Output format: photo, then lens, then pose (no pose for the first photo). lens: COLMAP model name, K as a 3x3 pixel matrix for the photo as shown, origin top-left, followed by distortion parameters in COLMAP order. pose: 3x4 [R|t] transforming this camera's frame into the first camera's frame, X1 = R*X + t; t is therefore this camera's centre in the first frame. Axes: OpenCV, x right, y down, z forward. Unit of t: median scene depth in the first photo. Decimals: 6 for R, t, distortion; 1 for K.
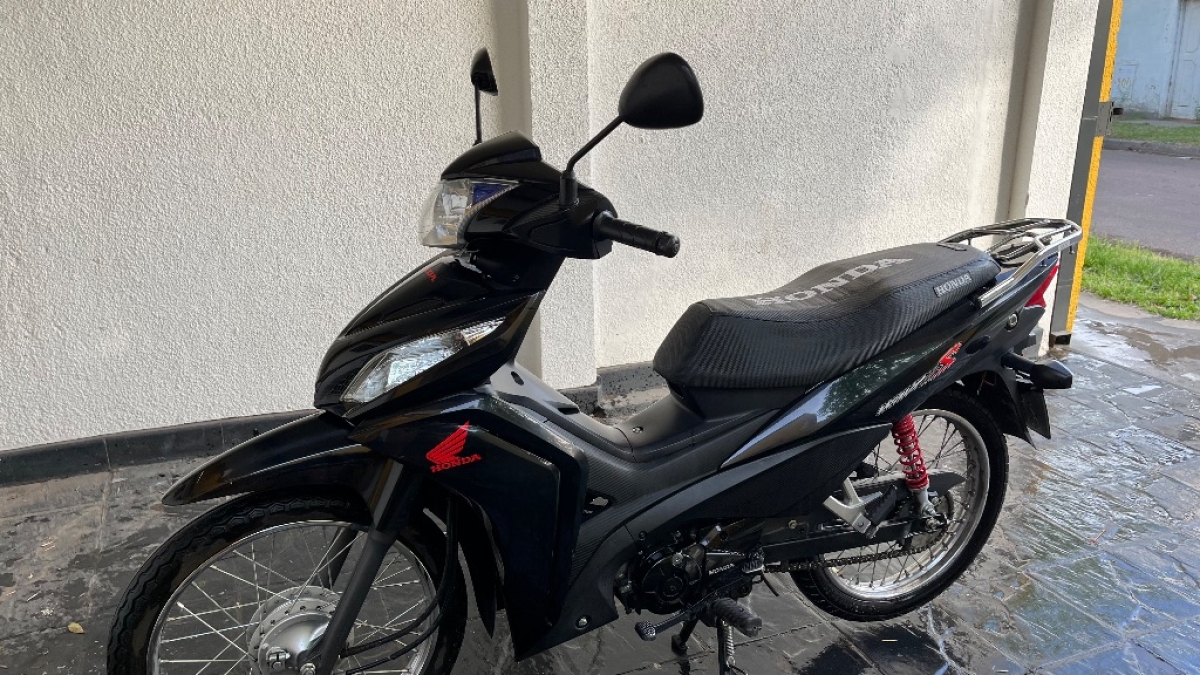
lens RADIAL K [[898.5, 0, 601.3], [0, 898.5, 335.4], [0, 0, 1]] dist [0.030307, 0.000049]
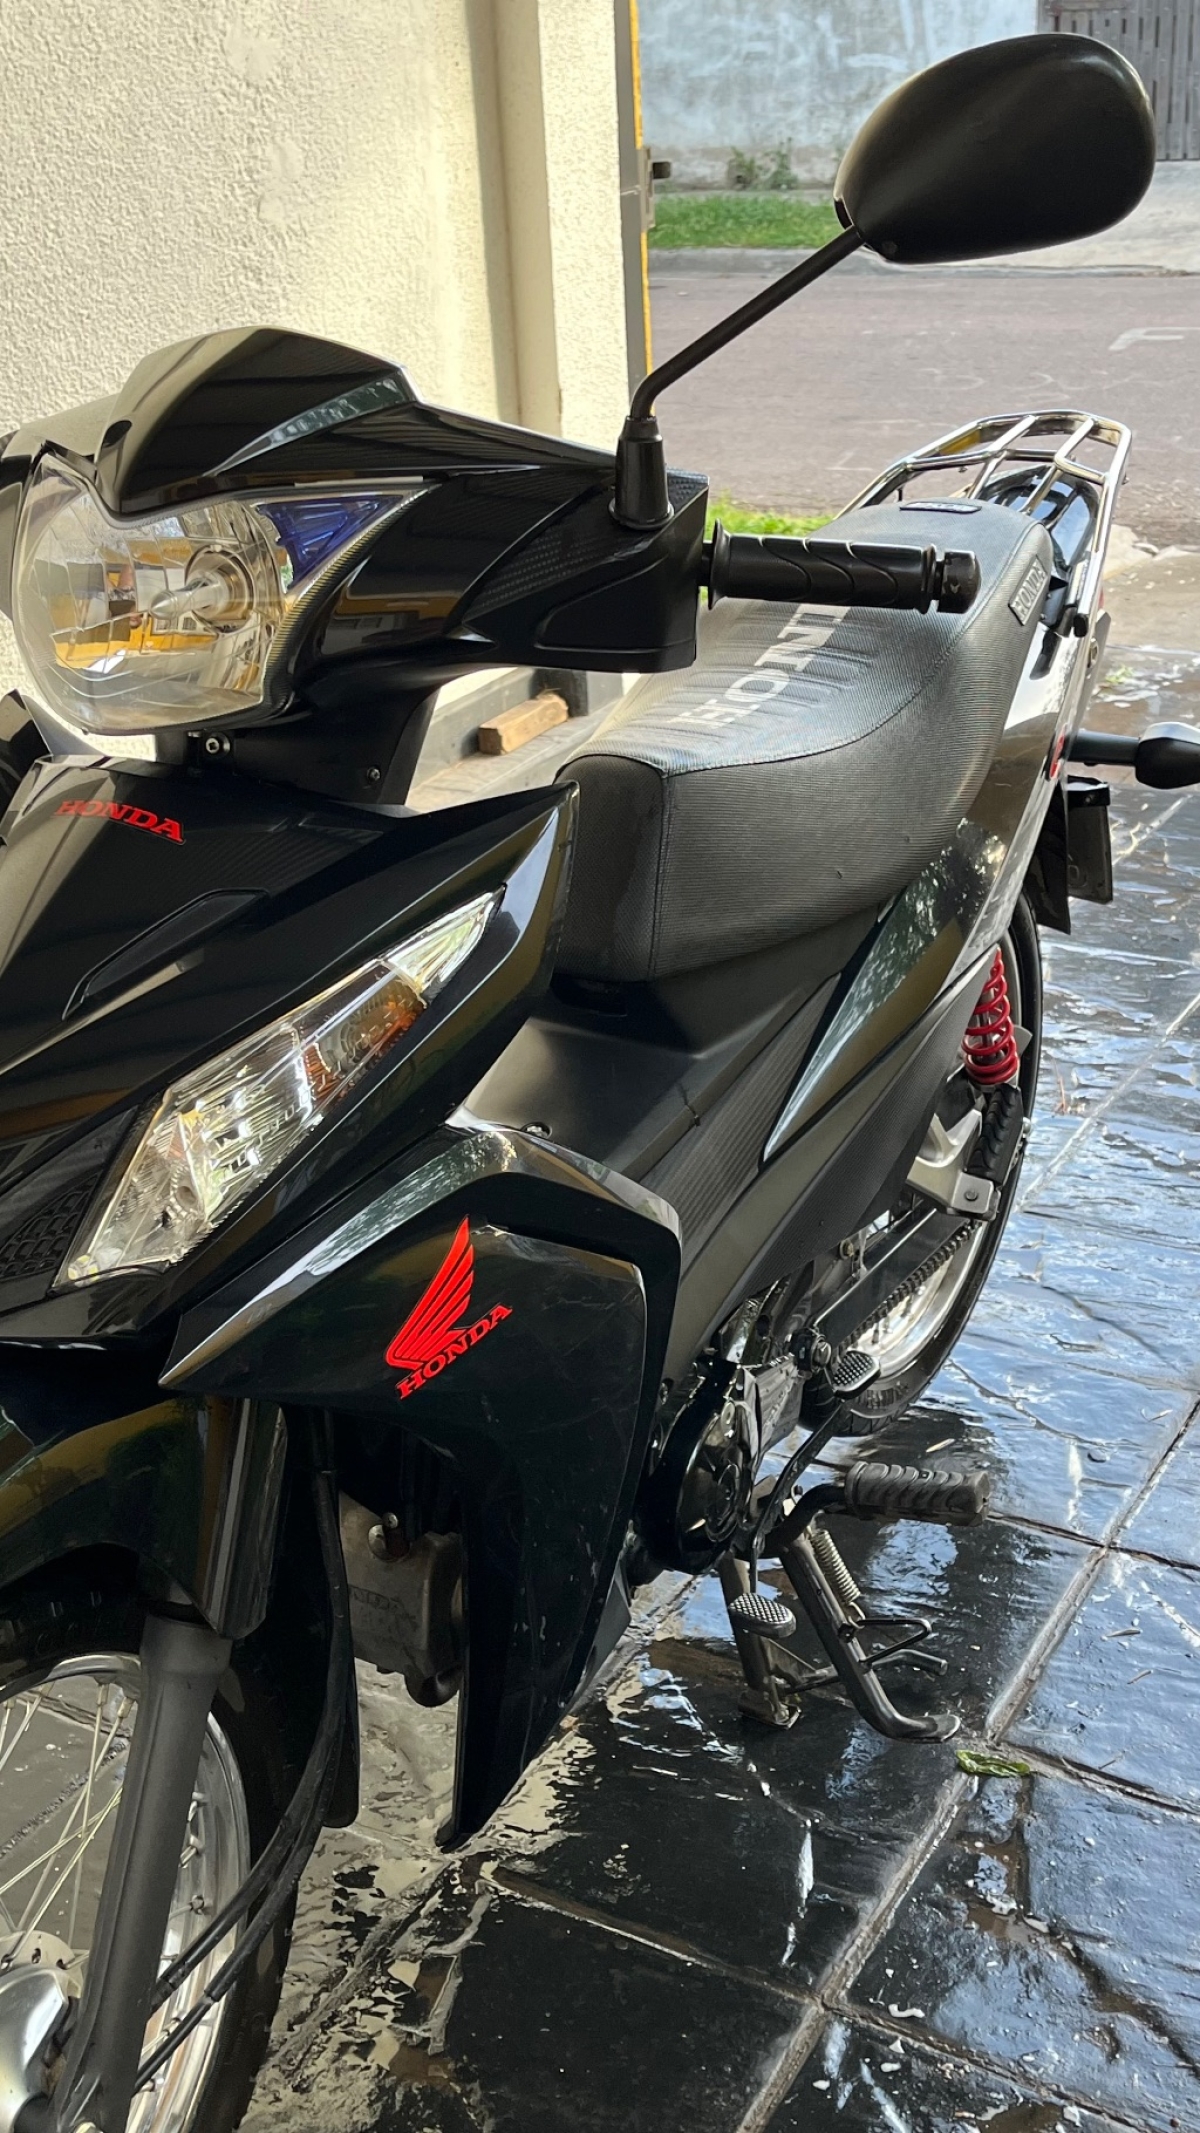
lens RADIAL K [[2331.9, 0, 599.8], [0, 2331.9, 1070.5], [0, 0, 1]] dist [0.024996, 0.000000]
pose [[0.806910, -0.279266, 0.520487, -0.397796], [0.224844, 0.960057, 0.166540, -0.066275], [-0.546206, -0.017354, 0.837471, 0.179884]]
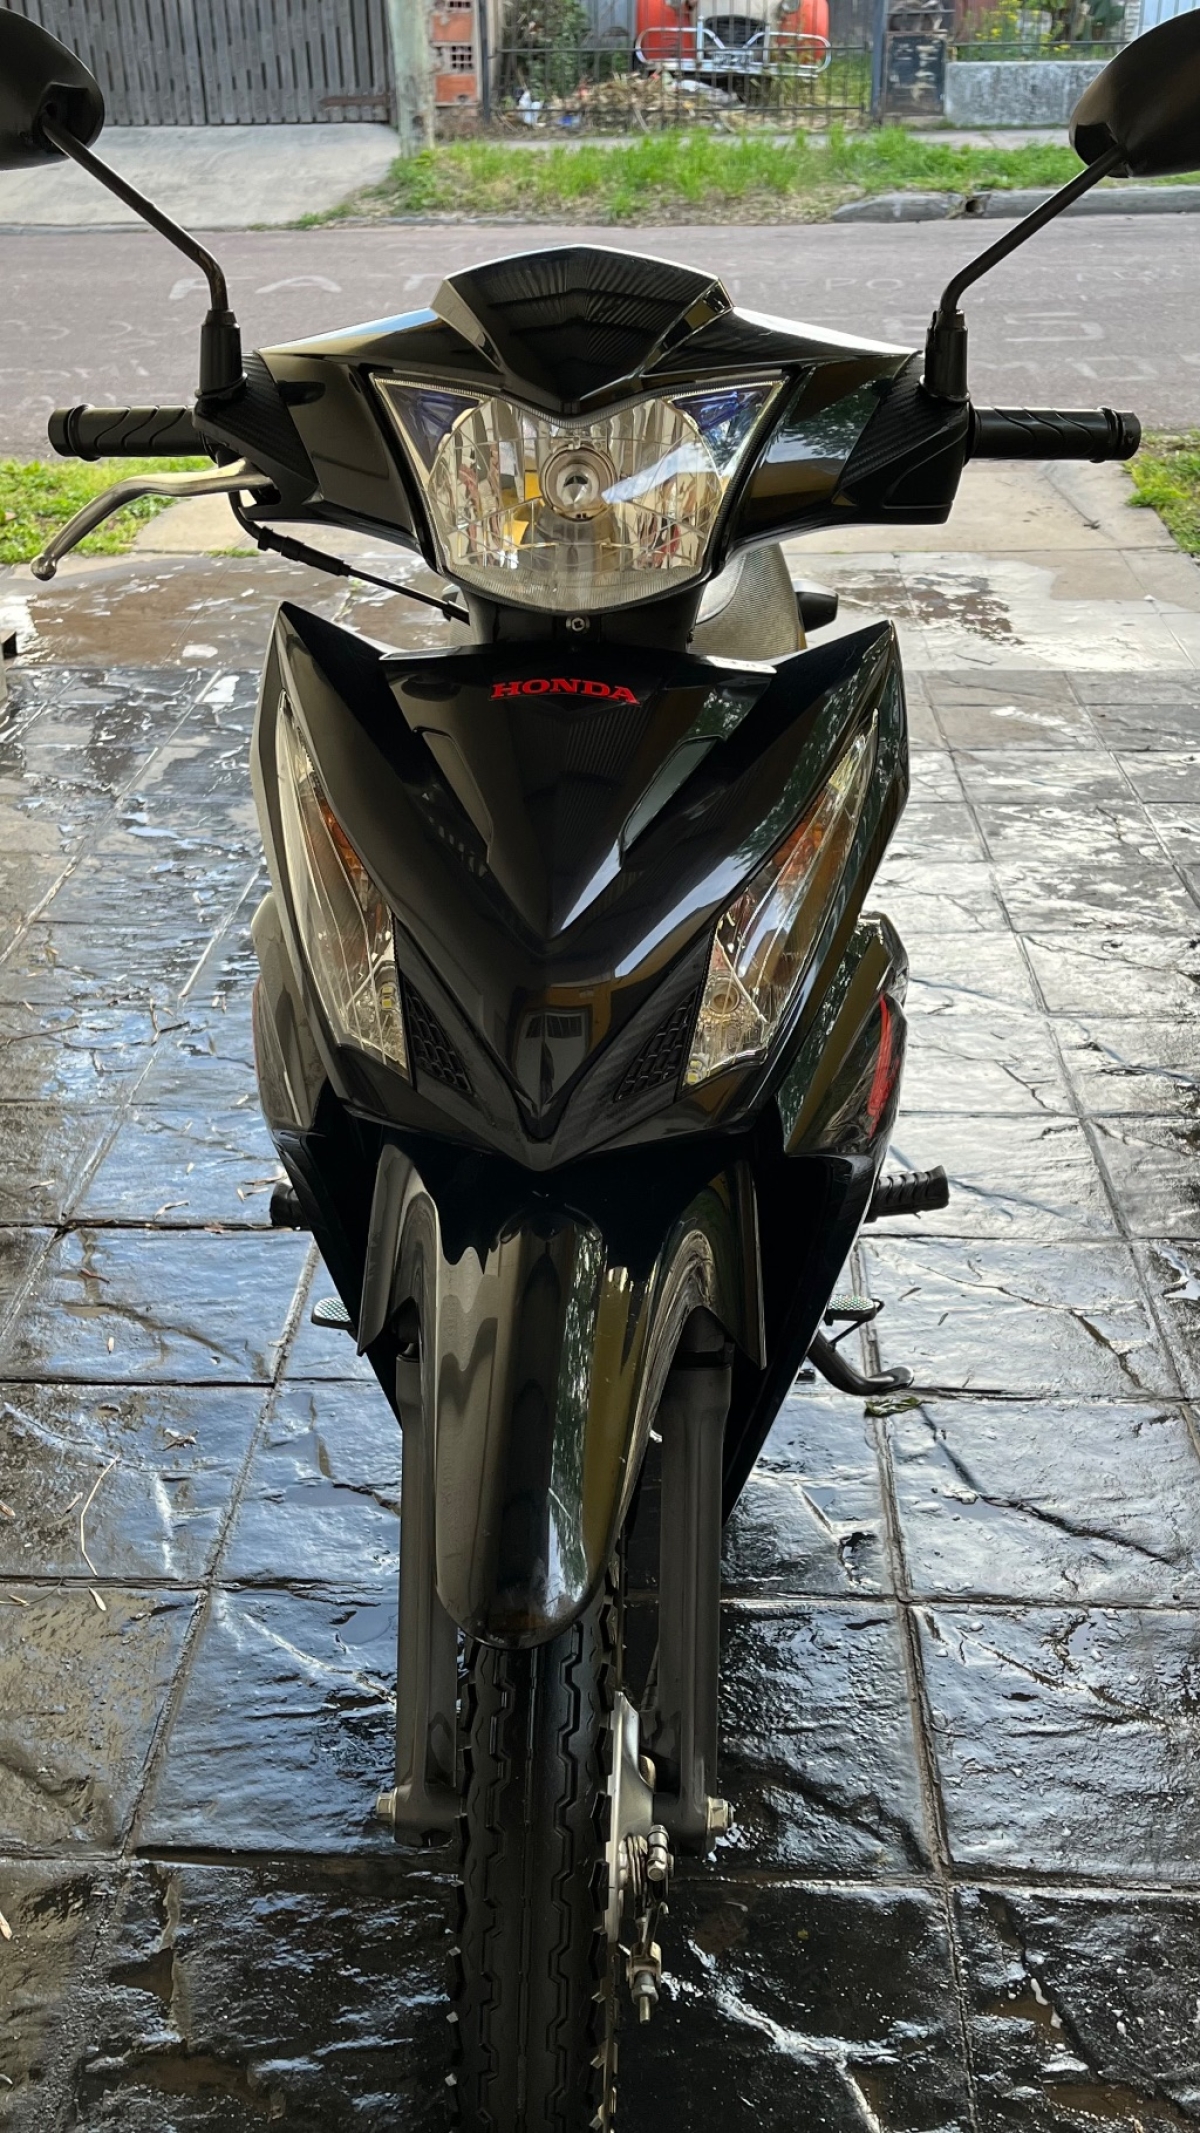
lens RADIAL K [[2086.8, 0, 600.7], [0, 2086.8, 1064.7], [0, 0, 1]] dist [0.025806, 0.000000]
pose [[0.433449, -0.431087, 0.791382, -0.704809], [0.289292, 0.898247, 0.330851, -0.162047], [-0.853482, 0.085534, 0.514054, 0.456779]]
